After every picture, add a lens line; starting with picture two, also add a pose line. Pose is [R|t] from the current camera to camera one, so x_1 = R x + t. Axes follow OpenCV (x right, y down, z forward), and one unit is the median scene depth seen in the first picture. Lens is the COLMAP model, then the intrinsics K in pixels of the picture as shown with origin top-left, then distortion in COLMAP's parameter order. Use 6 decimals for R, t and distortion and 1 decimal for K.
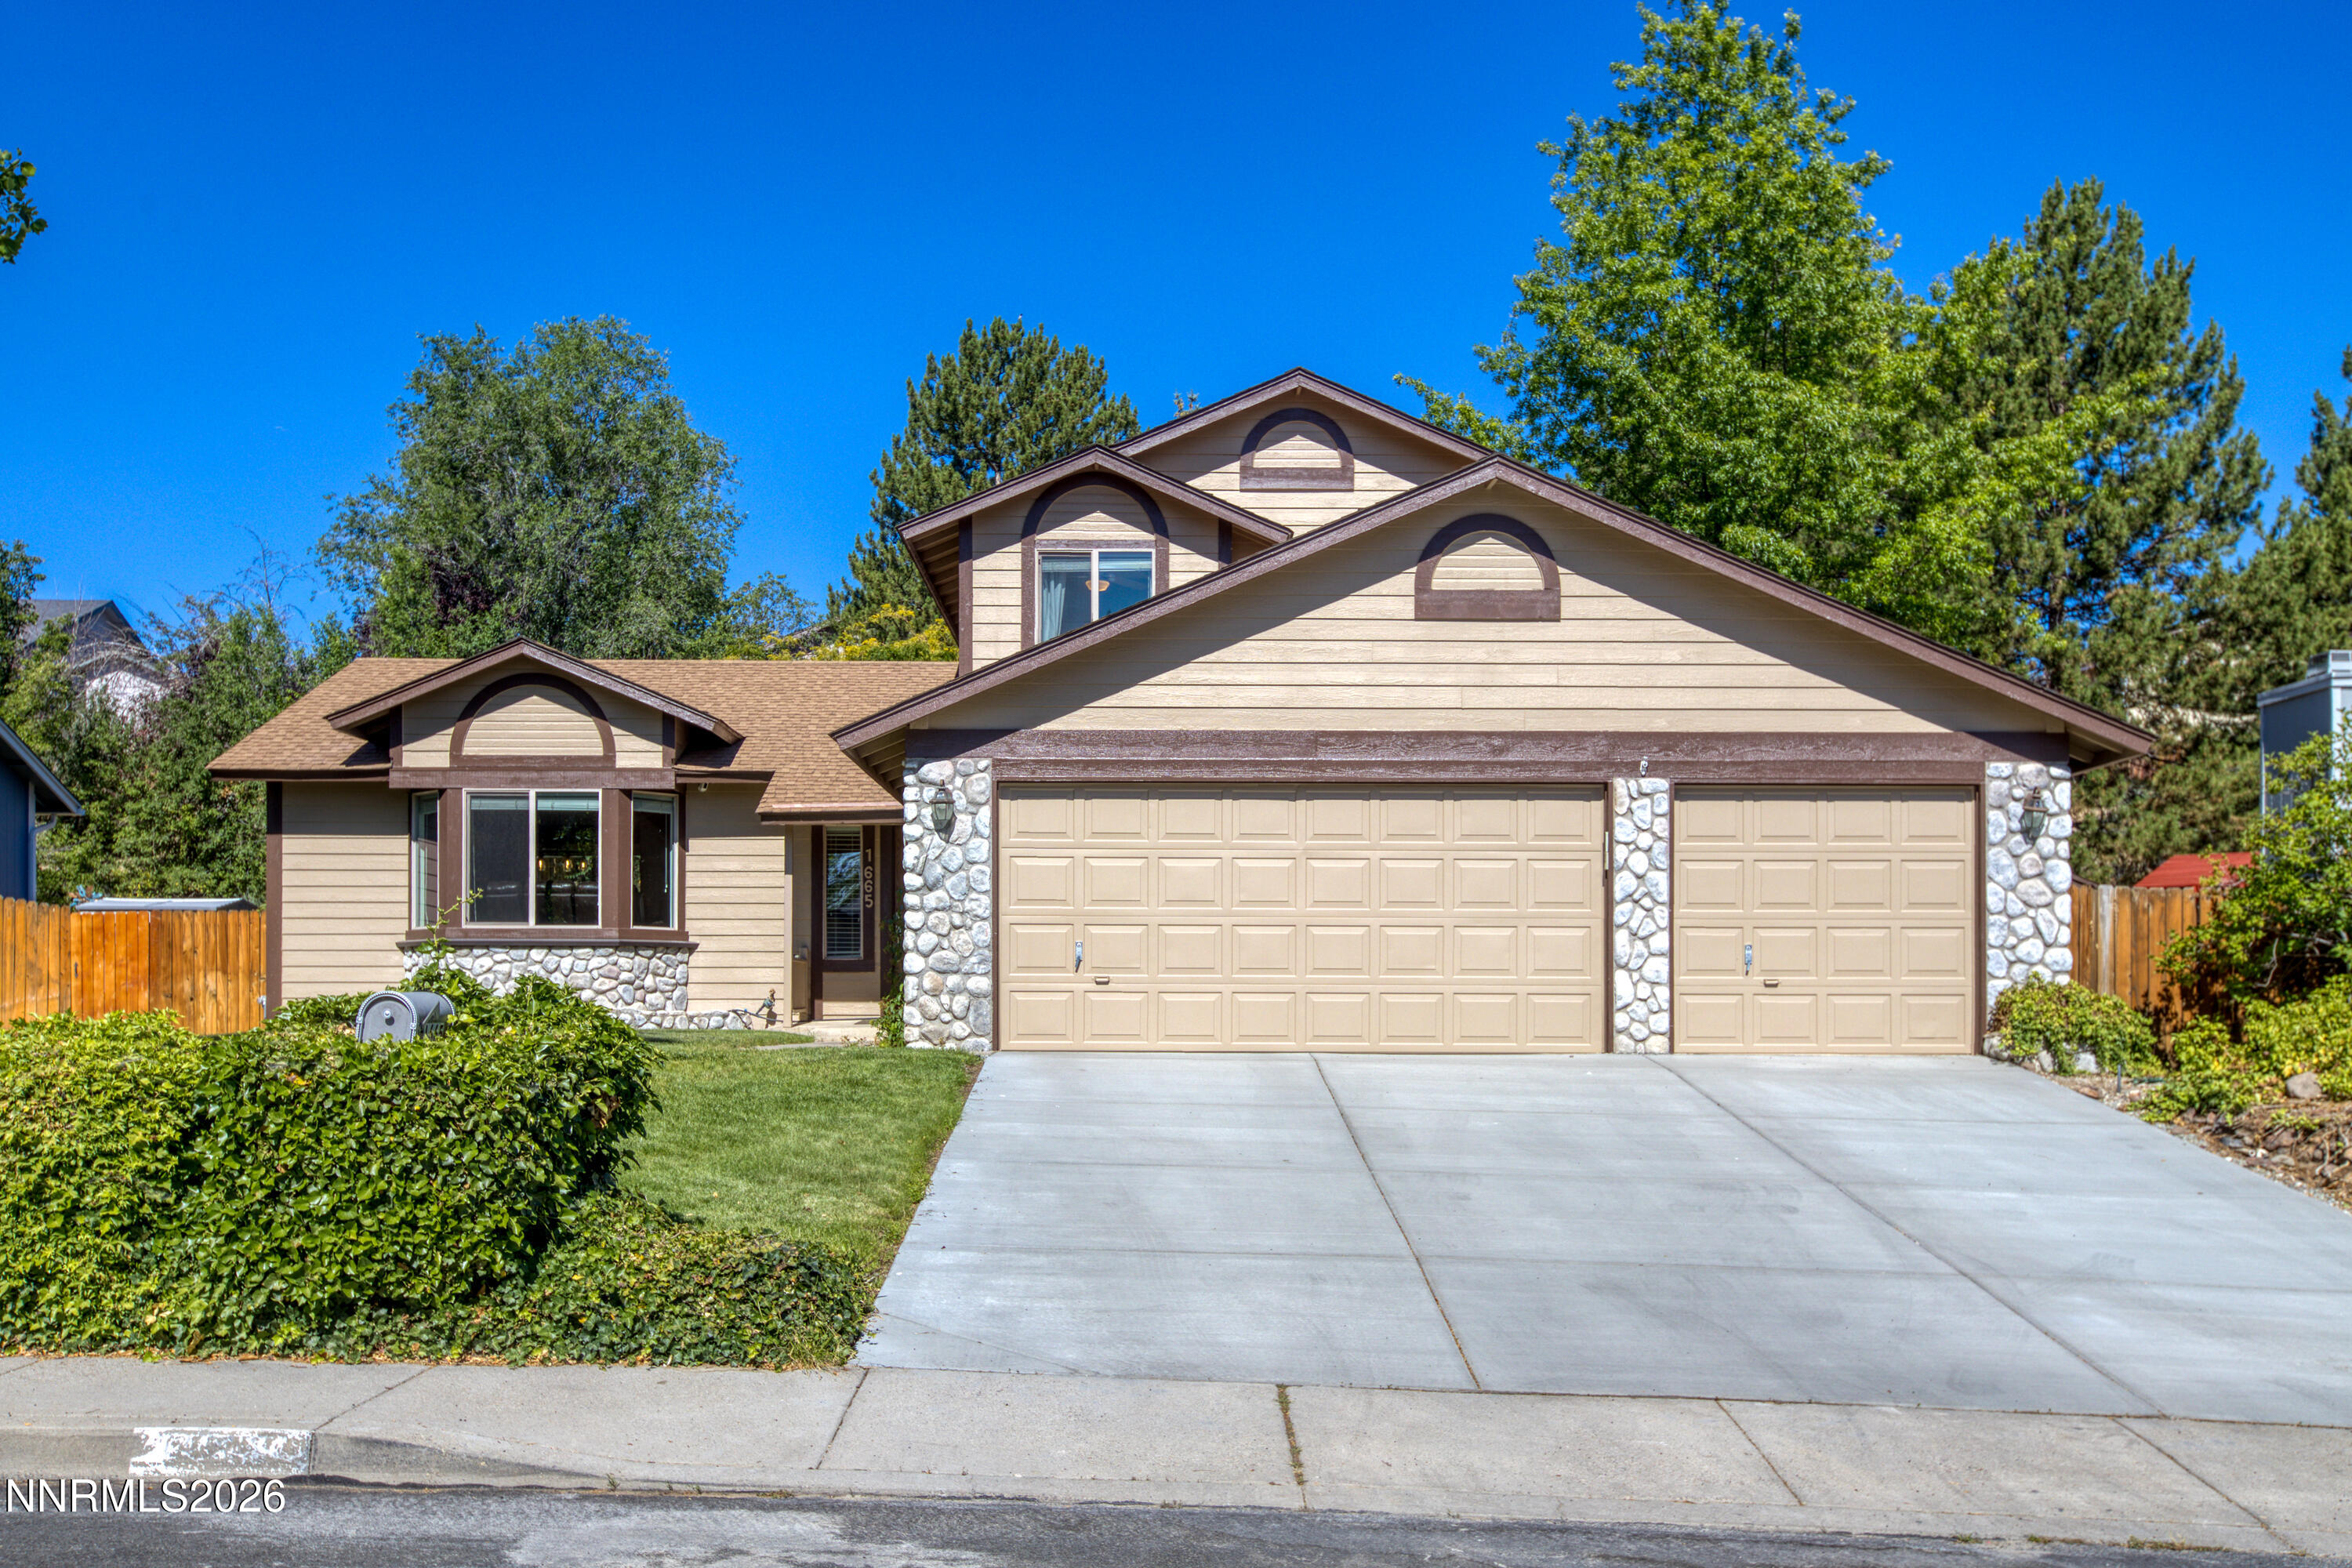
lens RADIAL K [[2250.4, 0, 1170.1], [0, 2250.4, 874.1], [0, 0, 1]] dist [-0.000727, 0.000000]
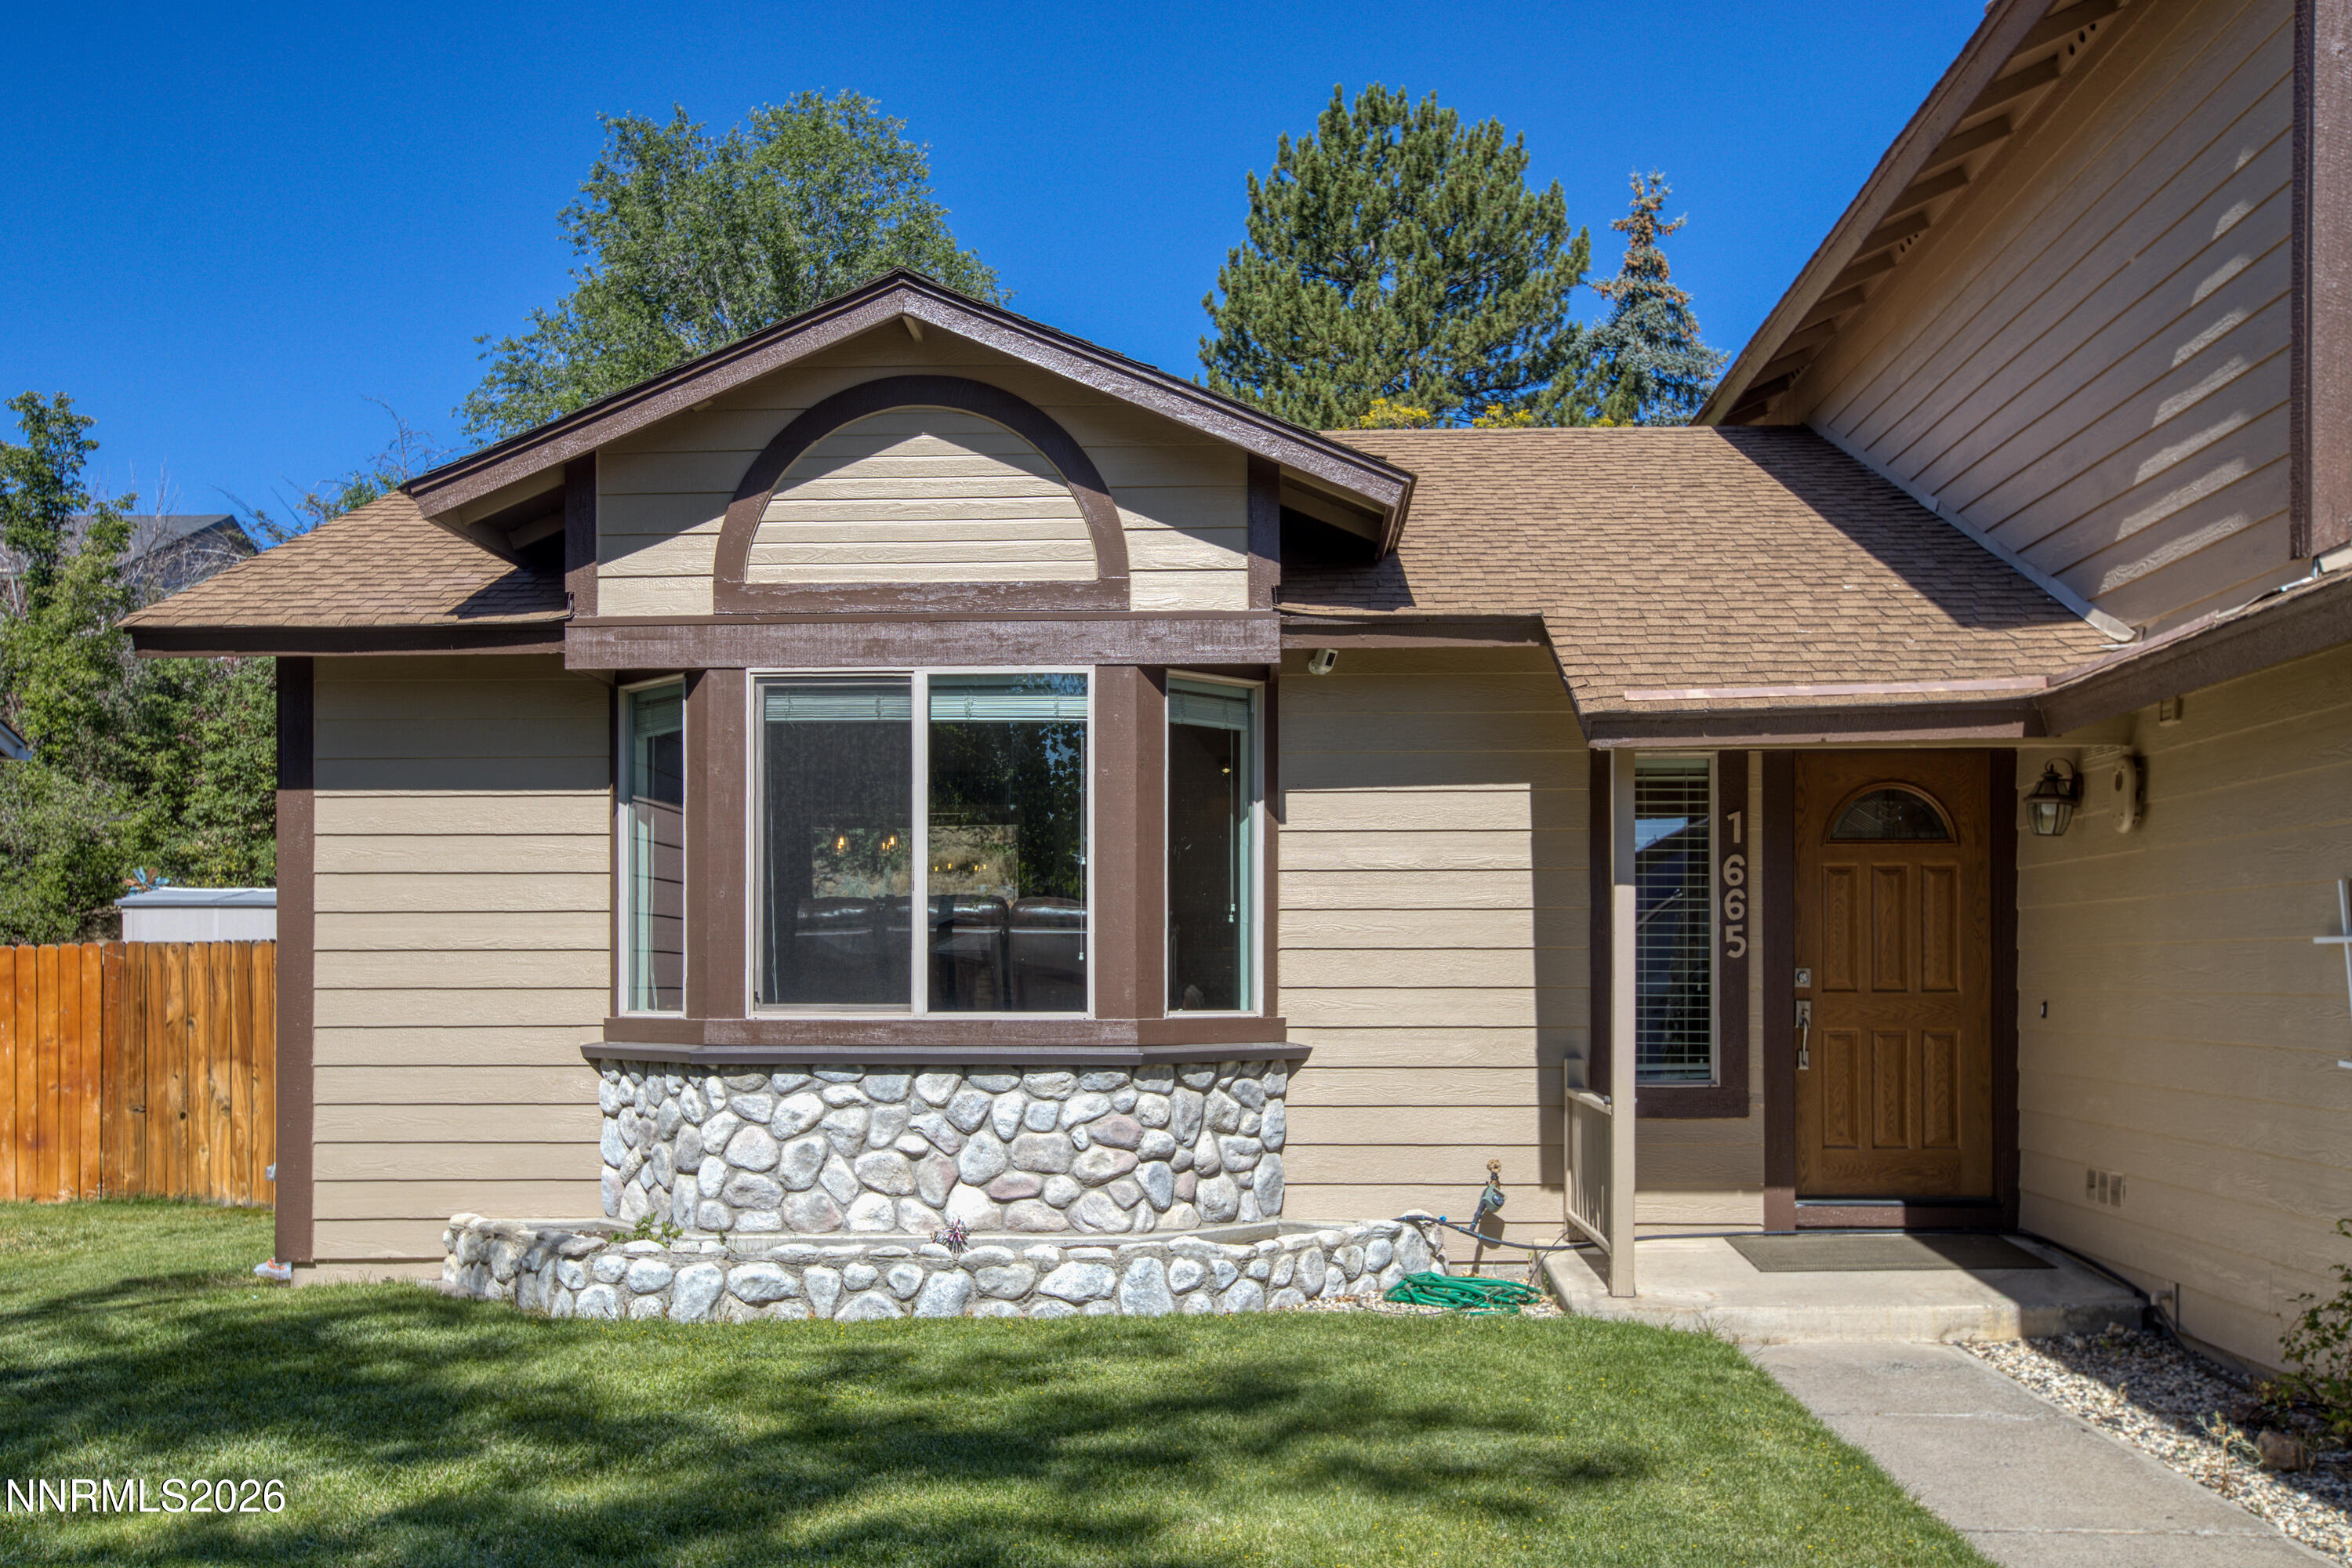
lens RADIAL K [[2173.2, 0, 1176.9], [0, 2173.2, 783.2], [0, 0, 1]] dist [-0.006900, 0.000000]
pose [[0.998341, -0.008092, -0.057011, -0.212727], [0.006868, 0.999743, -0.021621, -0.008790], [0.057171, 0.021193, 0.998139, 0.610303]]
